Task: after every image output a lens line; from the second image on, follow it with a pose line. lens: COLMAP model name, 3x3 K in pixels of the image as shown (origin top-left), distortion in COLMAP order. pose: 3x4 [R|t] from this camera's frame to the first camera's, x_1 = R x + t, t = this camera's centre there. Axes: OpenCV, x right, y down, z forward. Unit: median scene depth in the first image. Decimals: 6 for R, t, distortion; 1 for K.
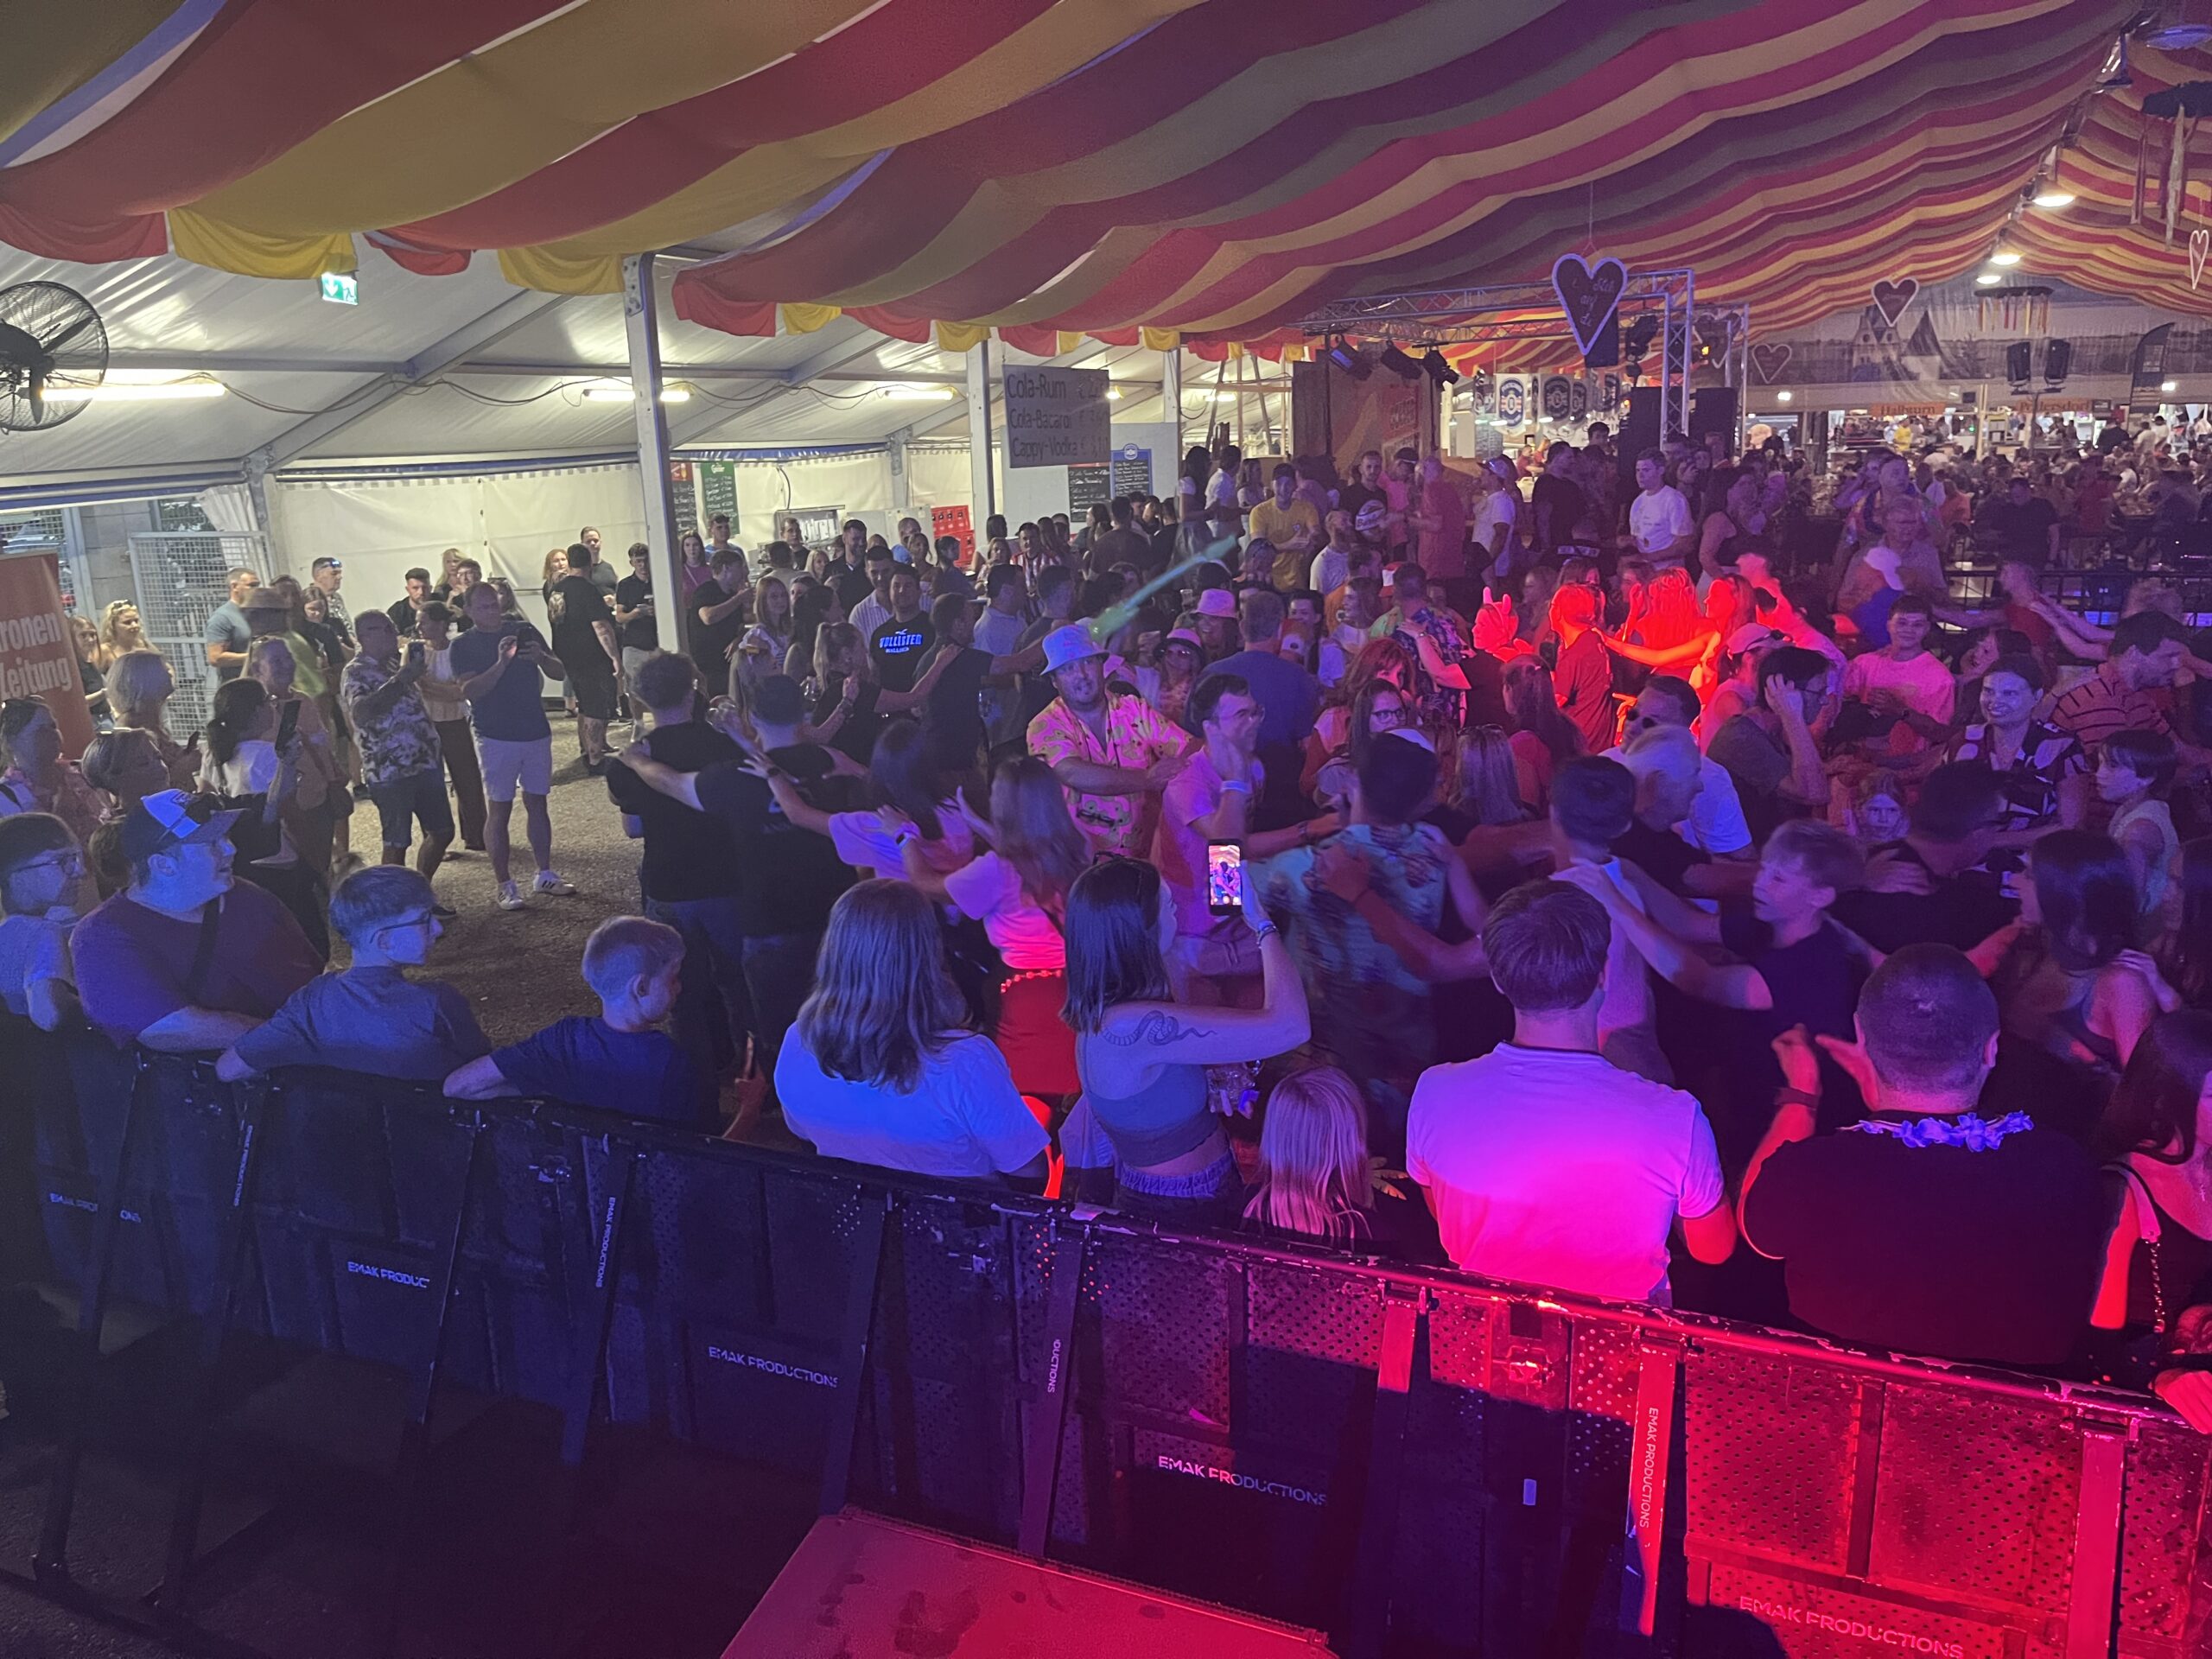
lens RADIAL K [[1672.7, 0, 1137.5], [0, 1672.7, 831.0], [0, 0, 1]] dist [0.061341, -0.084136]
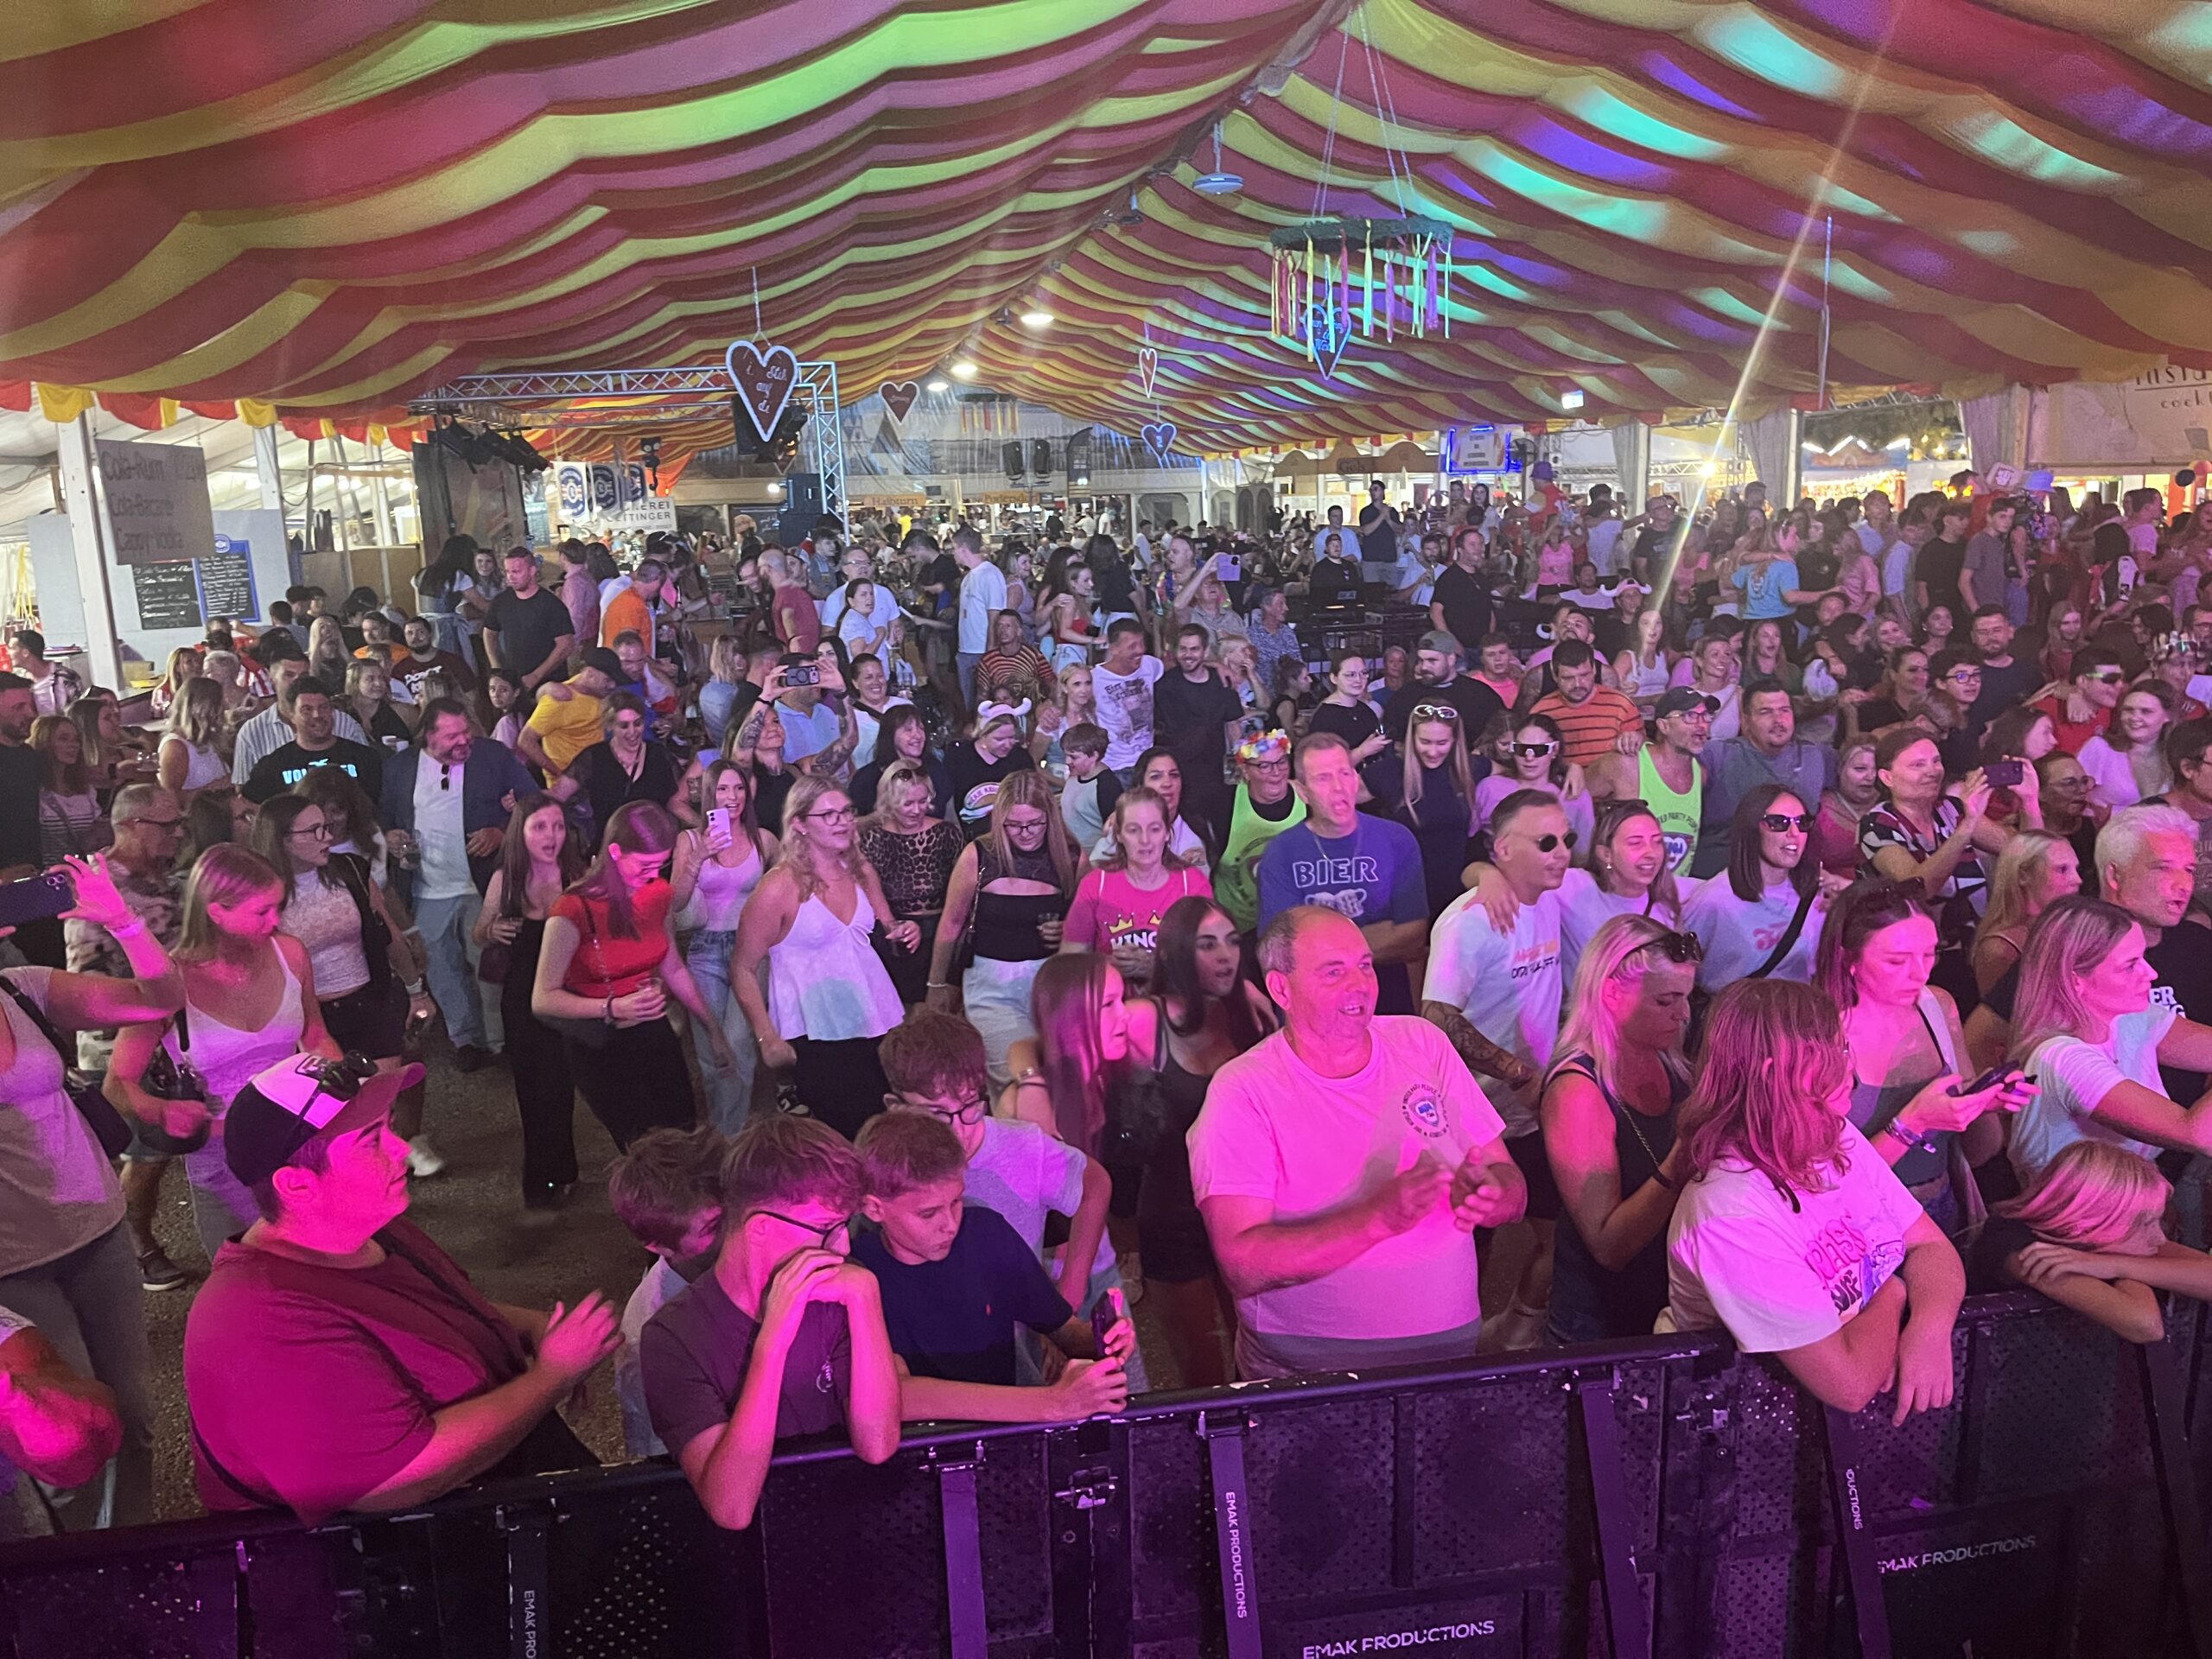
lens RADIAL K [[1672.7, 0, 1120.2], [0, 1672.7, 828.8], [0, 0, 1]] dist [0.061341, -0.084136]
pose [[0.826432, -0.112625, 0.551657, -0.093129], [0.142142, 0.989787, -0.010870, -0.009735], [-0.544798, 0.087397, 0.834000, 0.049936]]
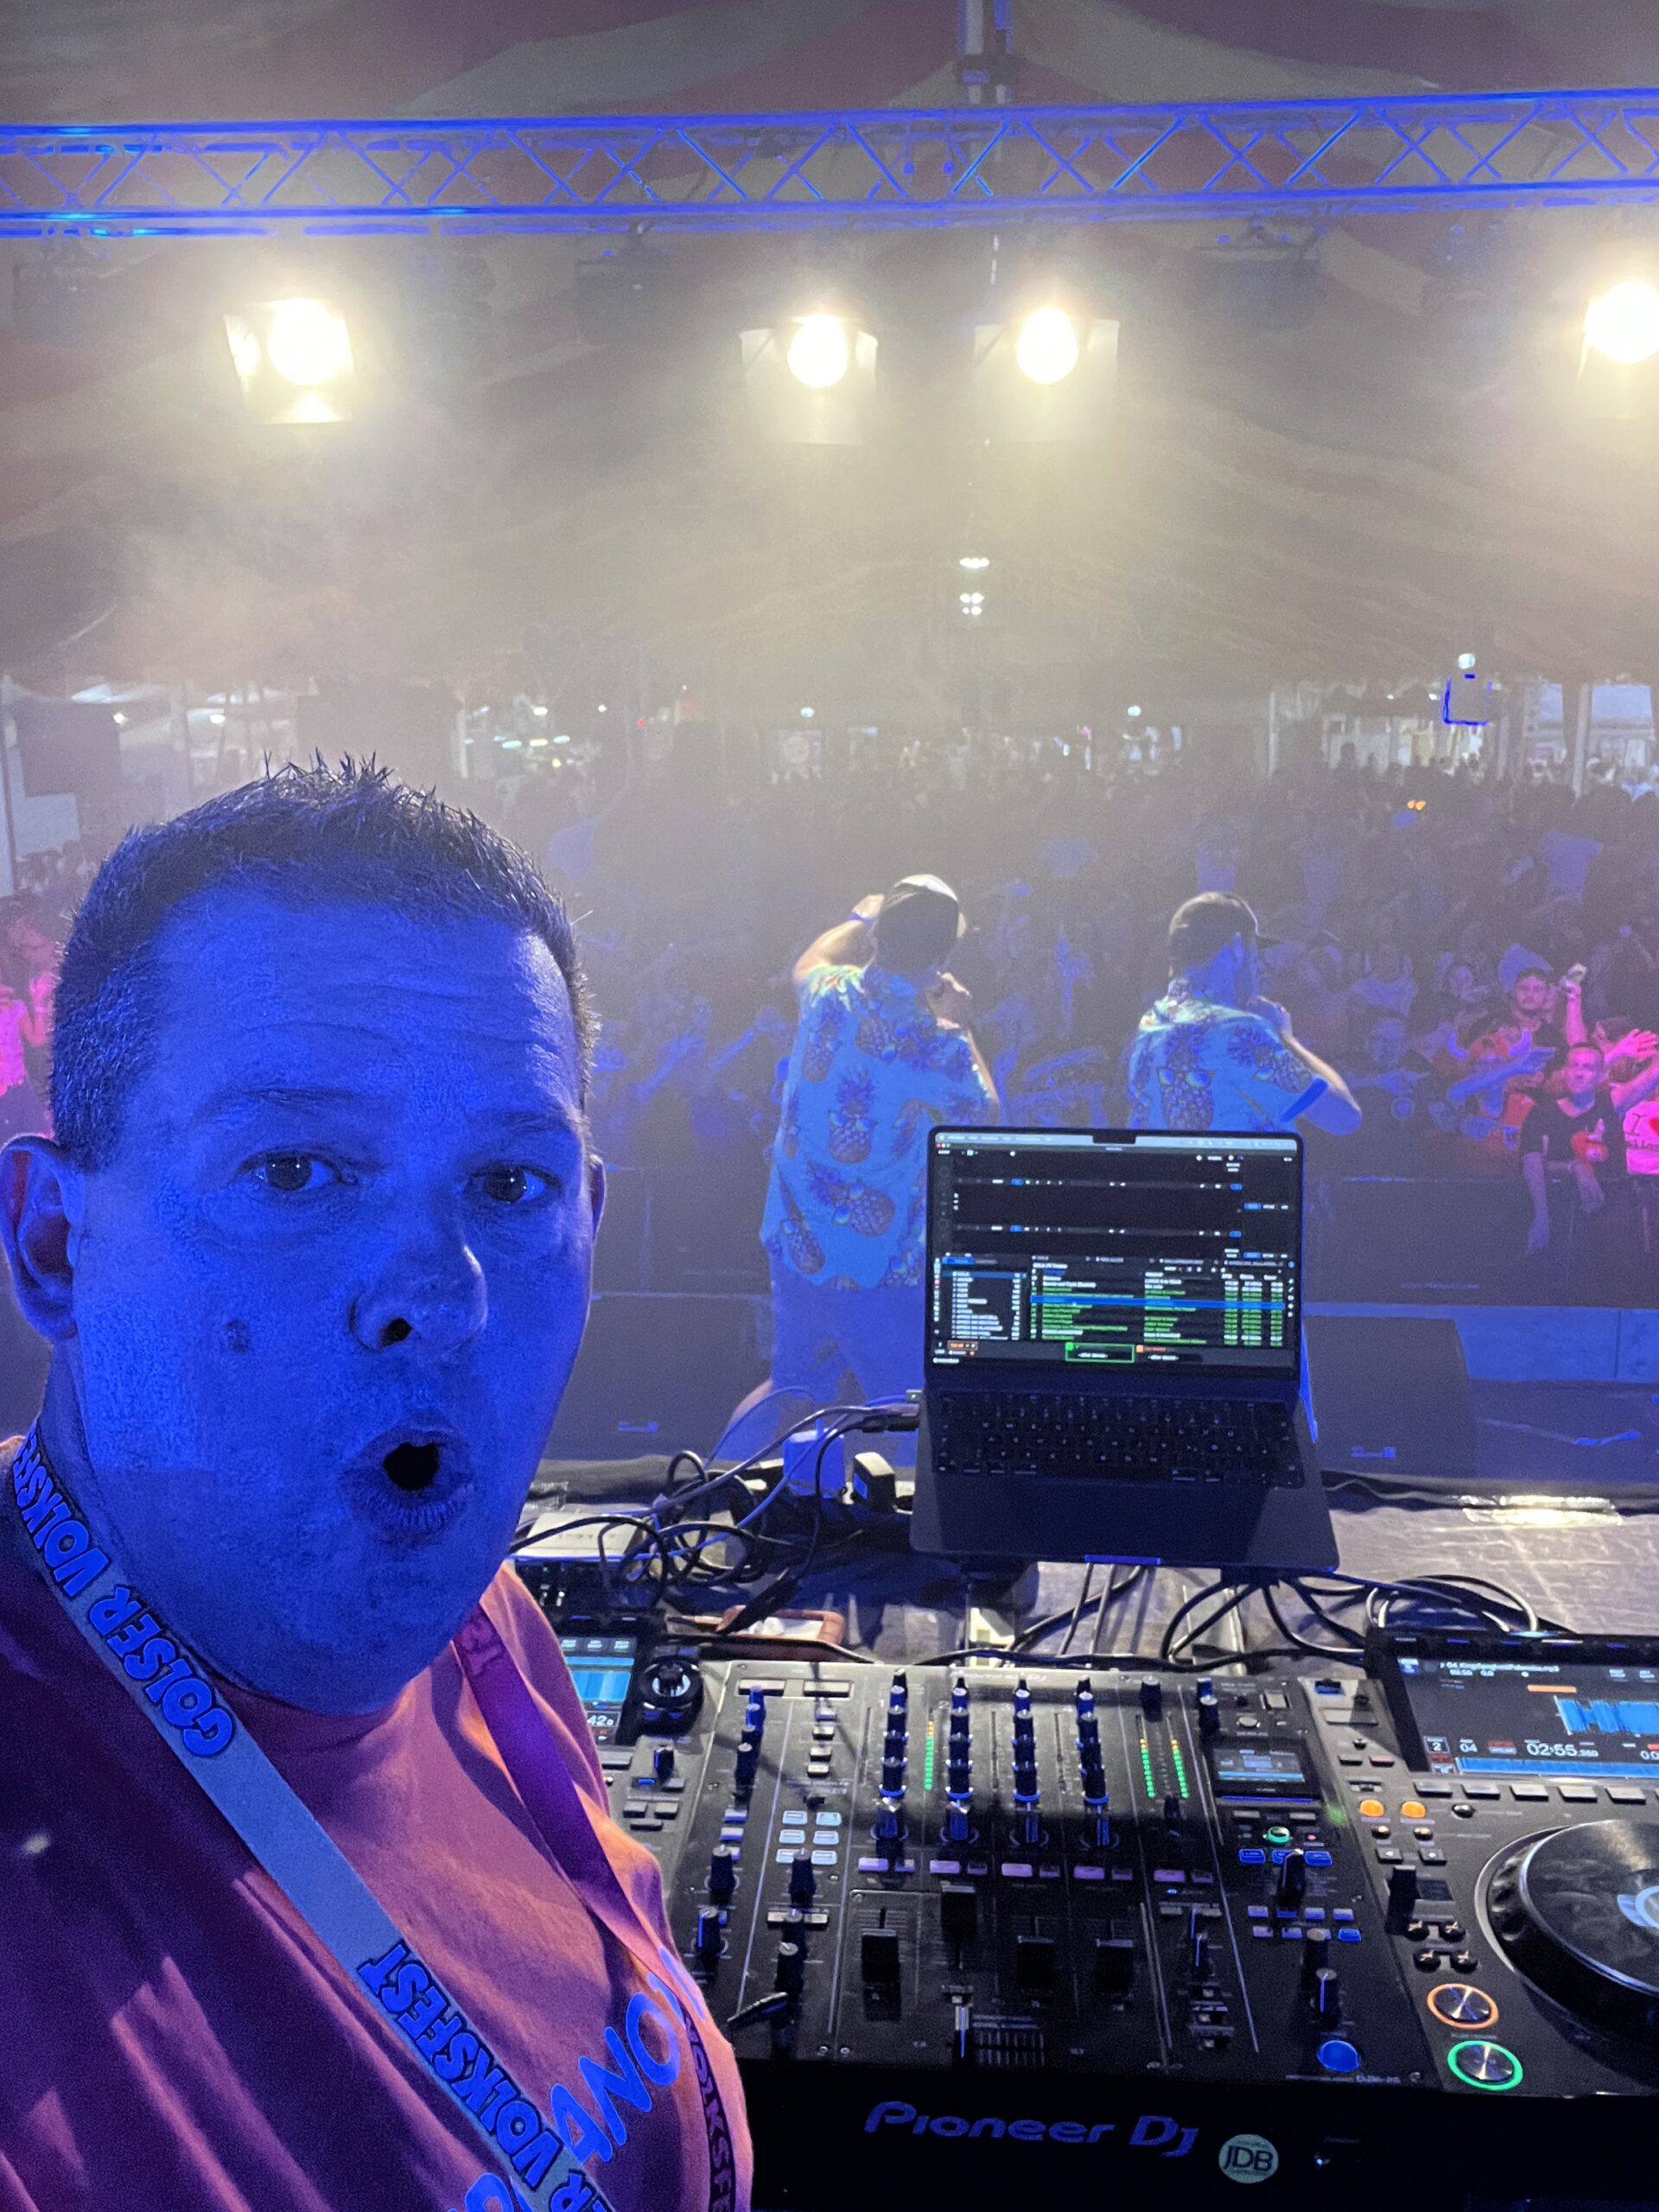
lens RADIAL K [[1942.7, 0, 831.2], [0, 1942.7, 1116.6], [0, 0, 1]] dist [0.073059, -0.087985]
pose [[0.941808, -0.051670, 0.332156, -0.012298], [0.063184, 0.997714, -0.023951, 0.032981], [-0.330159, 0.043544, 0.942920, -0.229116]]
